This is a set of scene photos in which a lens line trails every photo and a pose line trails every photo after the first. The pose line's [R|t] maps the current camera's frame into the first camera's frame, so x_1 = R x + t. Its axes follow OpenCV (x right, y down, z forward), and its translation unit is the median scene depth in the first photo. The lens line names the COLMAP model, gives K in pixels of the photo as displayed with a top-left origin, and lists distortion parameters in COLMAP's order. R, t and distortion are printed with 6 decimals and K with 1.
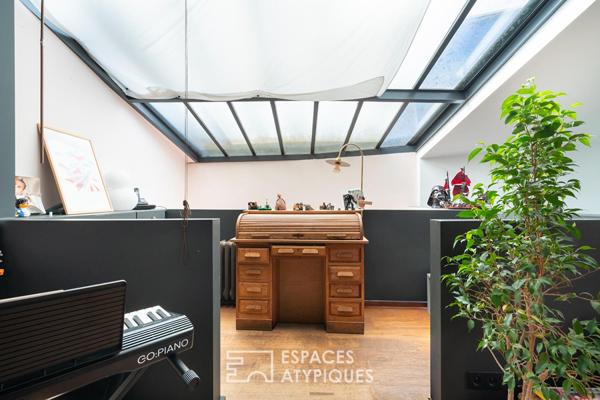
lens RADIAL K [[272.3, 0, 298.6], [0, 272.3, 198.3], [0, 0, 1]] dist [0.000943, 0.000141]
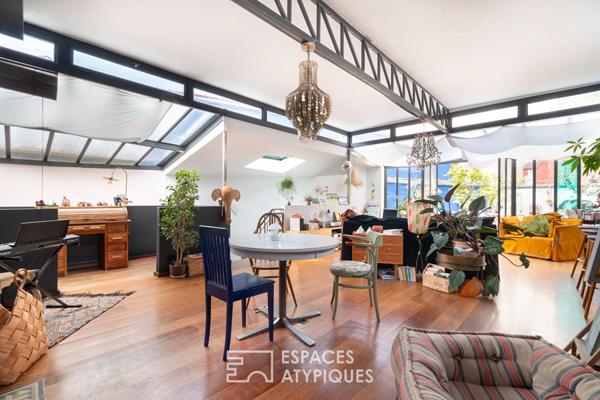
lens RADIAL K [[272.3, 0, 298.6], [0, 272.3, 198.3], [0, 0, 1]] dist [0.000943, 0.000141]
pose [[0.680154, 0.009610, 0.733006, -0.306386], [-0.010607, 0.999938, -0.003268, -0.011583], [-0.732993, -0.005553, 0.680214, -1.035729]]
